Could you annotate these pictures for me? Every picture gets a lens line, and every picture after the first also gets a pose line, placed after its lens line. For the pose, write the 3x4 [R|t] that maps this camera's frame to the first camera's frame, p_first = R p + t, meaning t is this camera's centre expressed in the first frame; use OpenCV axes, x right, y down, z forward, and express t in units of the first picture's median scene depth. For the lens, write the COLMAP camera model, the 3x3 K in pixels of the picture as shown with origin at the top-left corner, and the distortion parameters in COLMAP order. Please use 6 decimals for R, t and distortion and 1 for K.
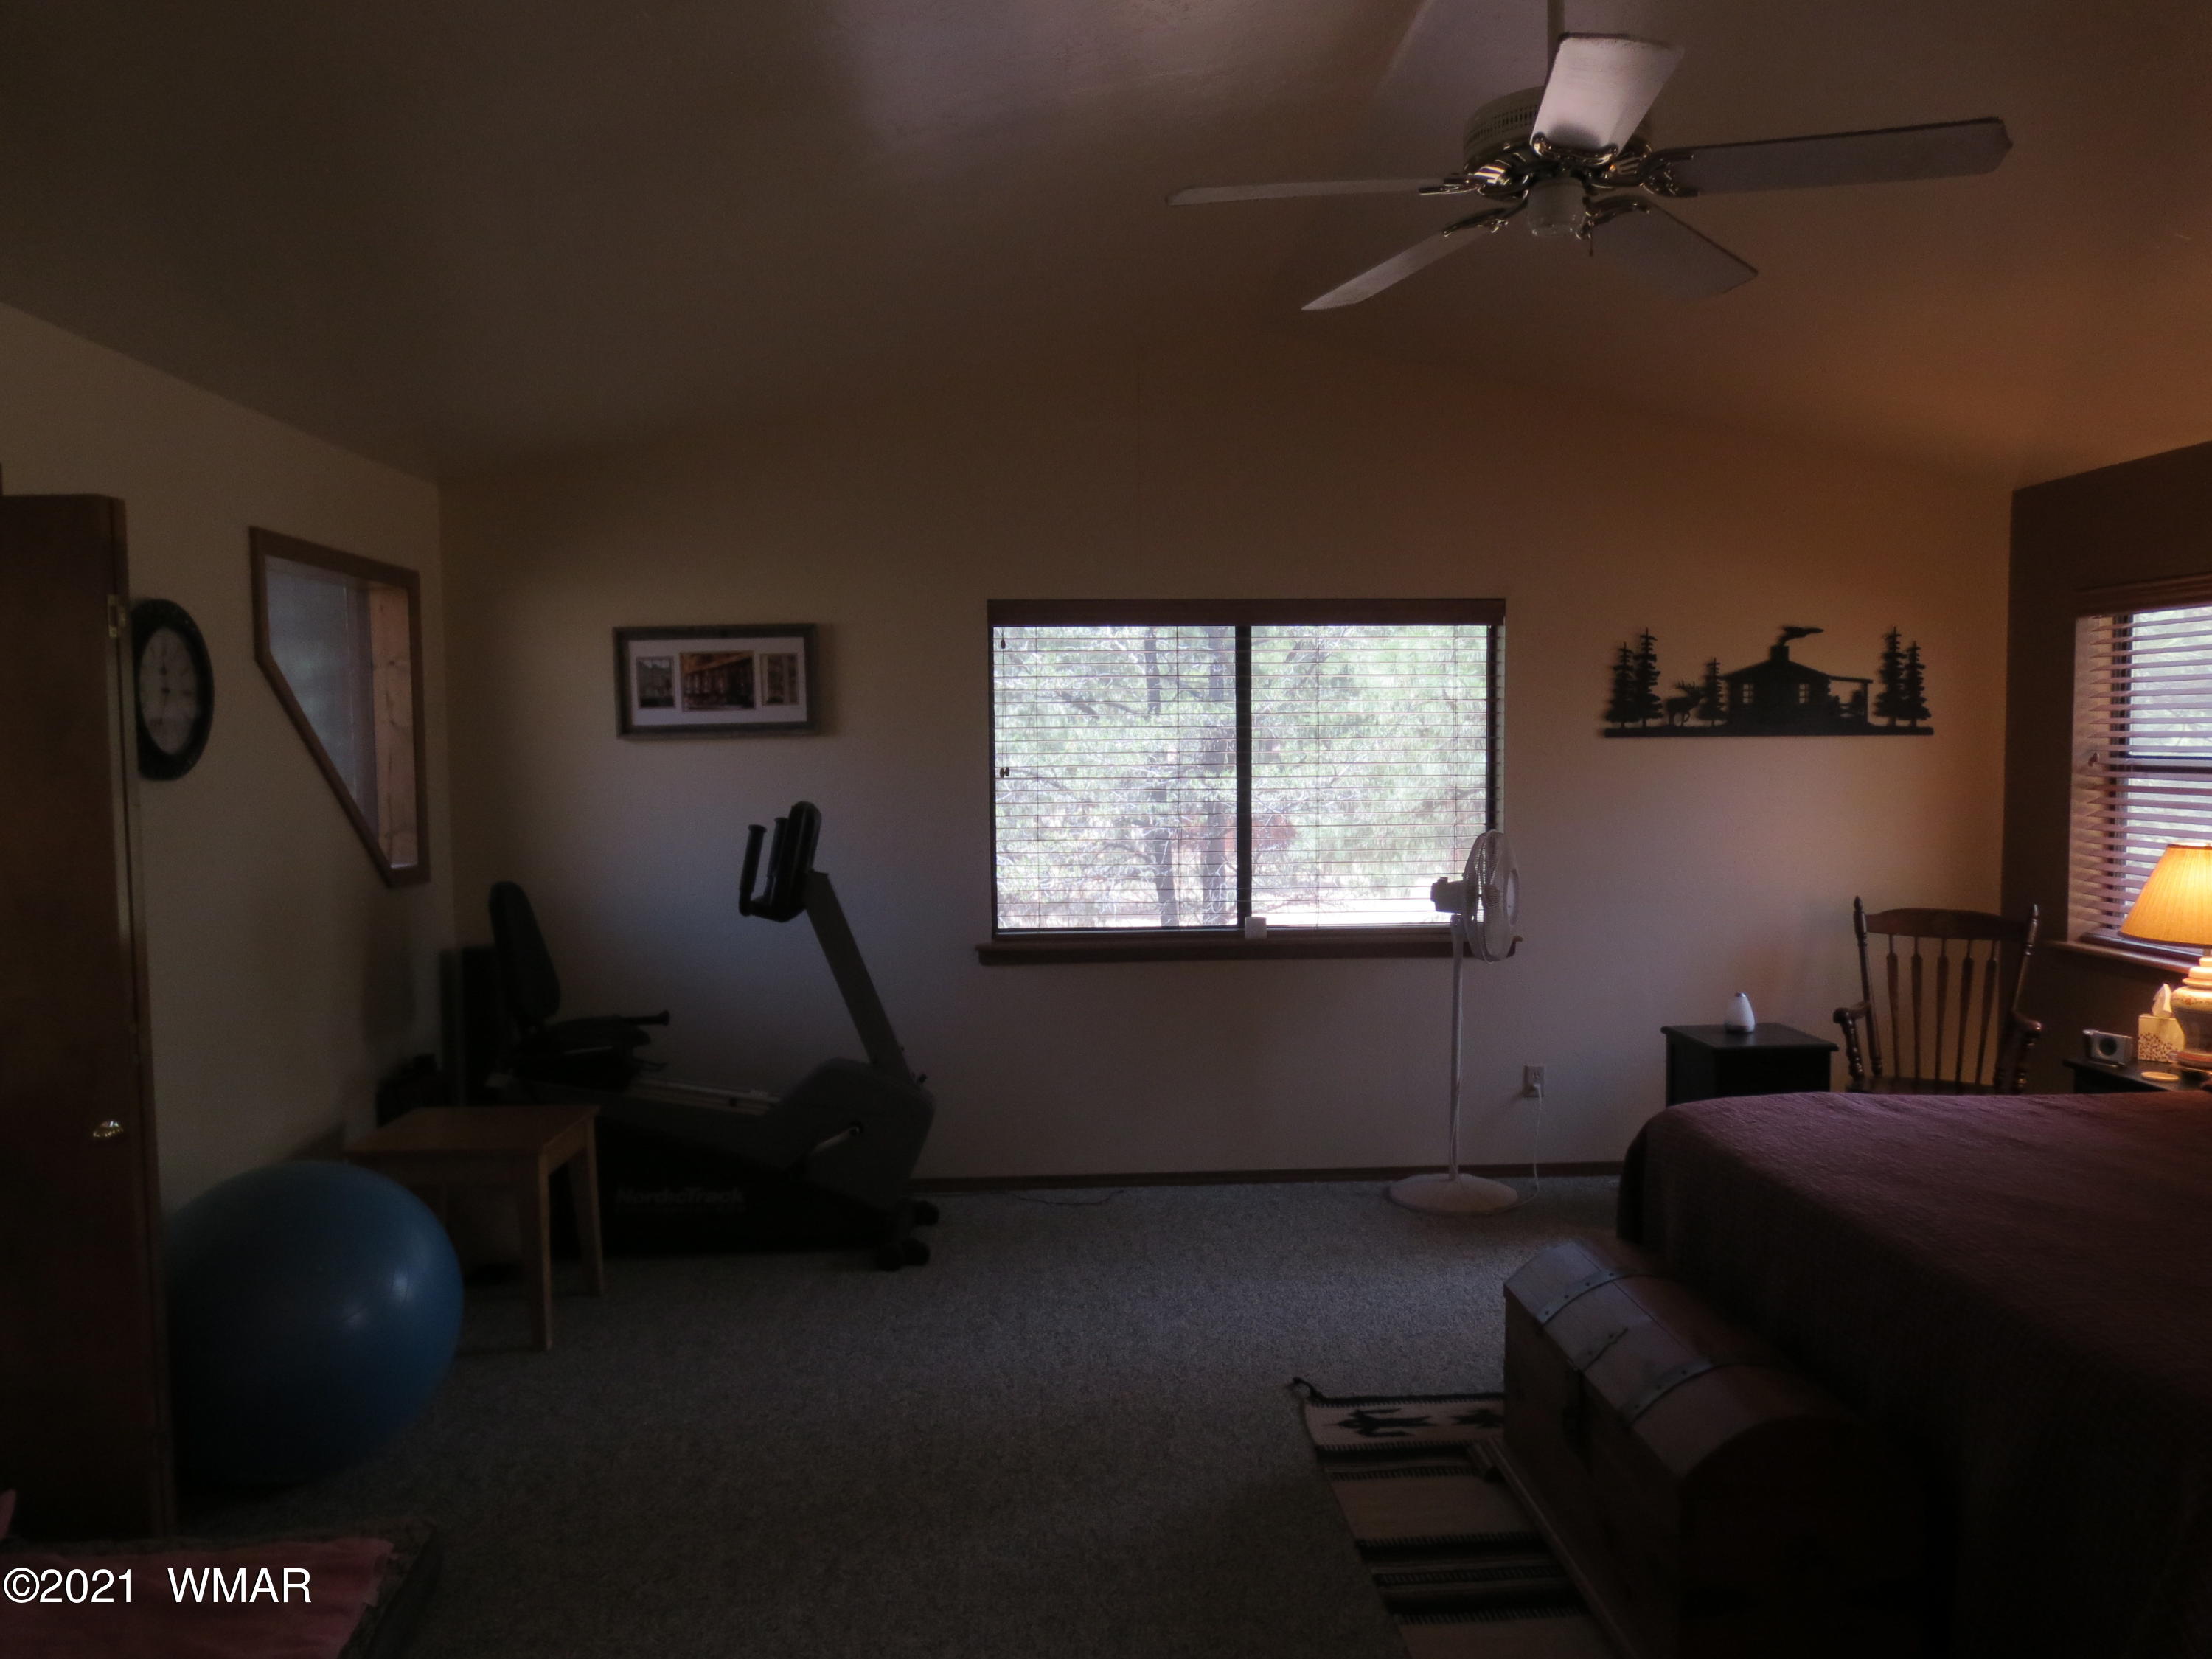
lens RADIAL K [[1602.3, 0, 1115.6], [0, 1602.3, 825.8], [0, 0, 1]] dist [-0.020351, 0.014205]
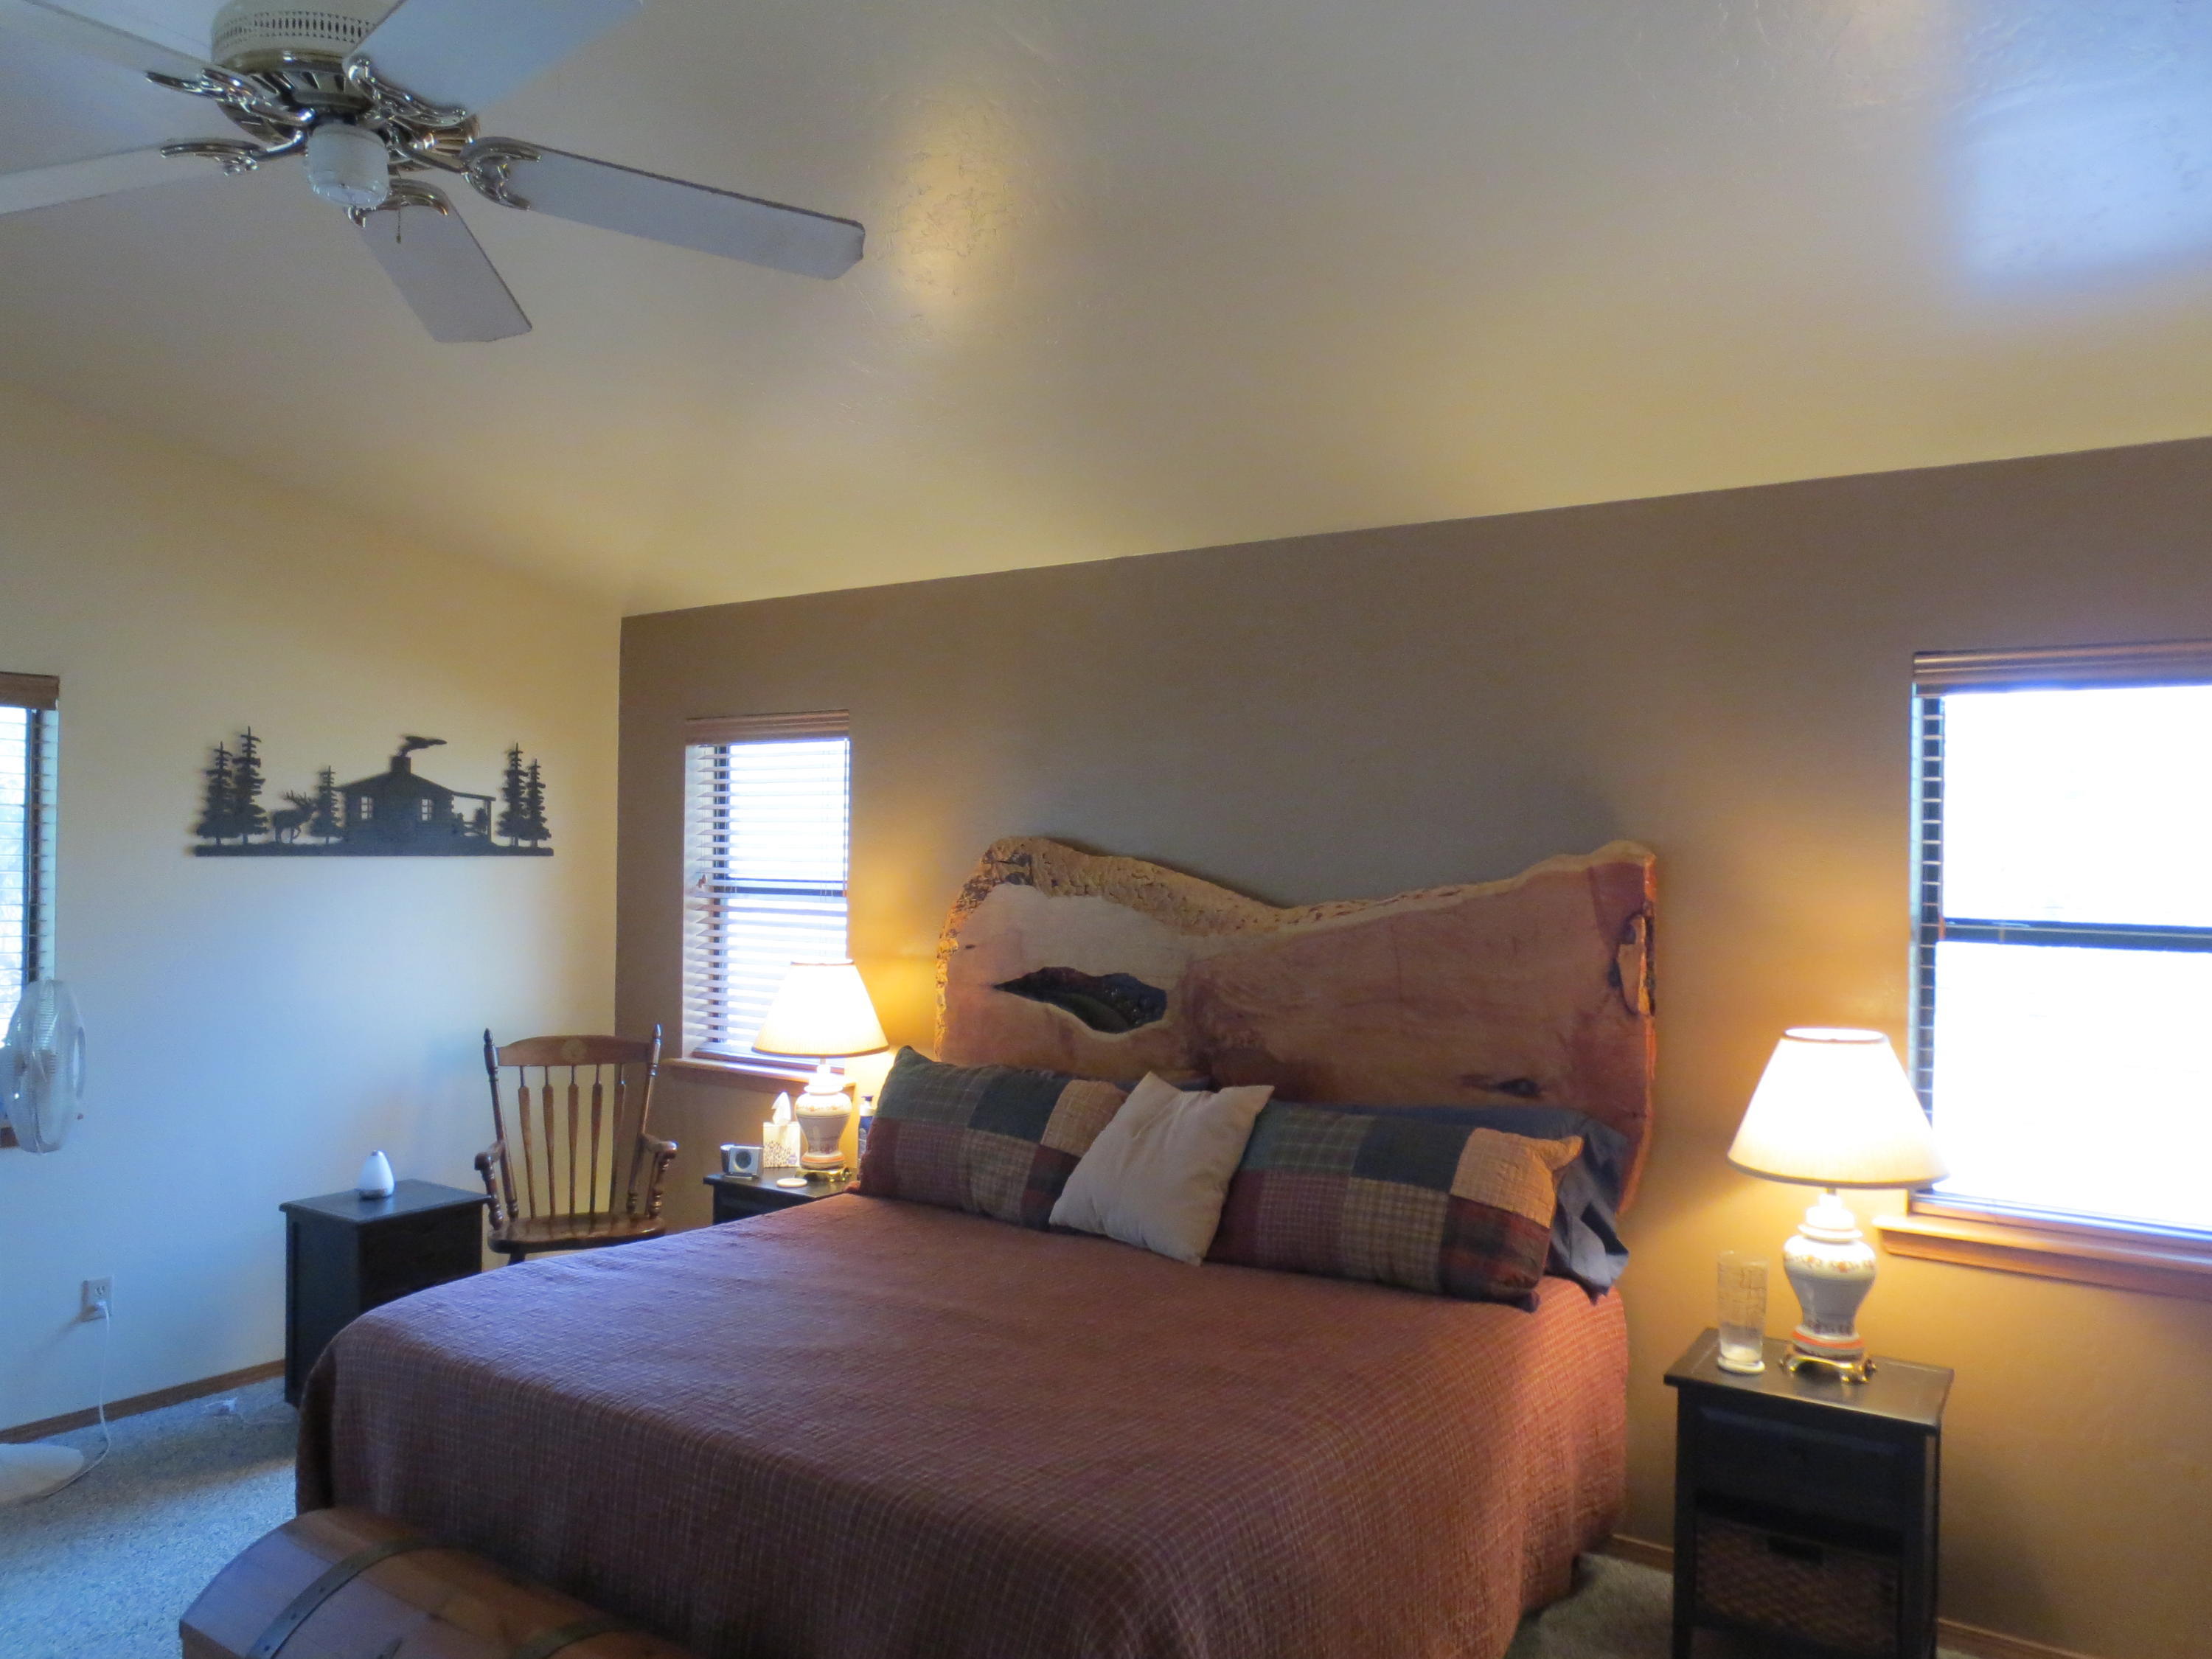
lens RADIAL K [[1602.3, 0, 1103.2], [0, 1602.3, 838.3], [0, 0, 1]] dist [-0.020351, 0.014205]
pose [[0.627620, 0.017064, 0.778333, -0.038972], [0.030554, 0.998450, -0.046527, -0.012748], [-0.777920, 0.052983, 0.626126, 0.133327]]
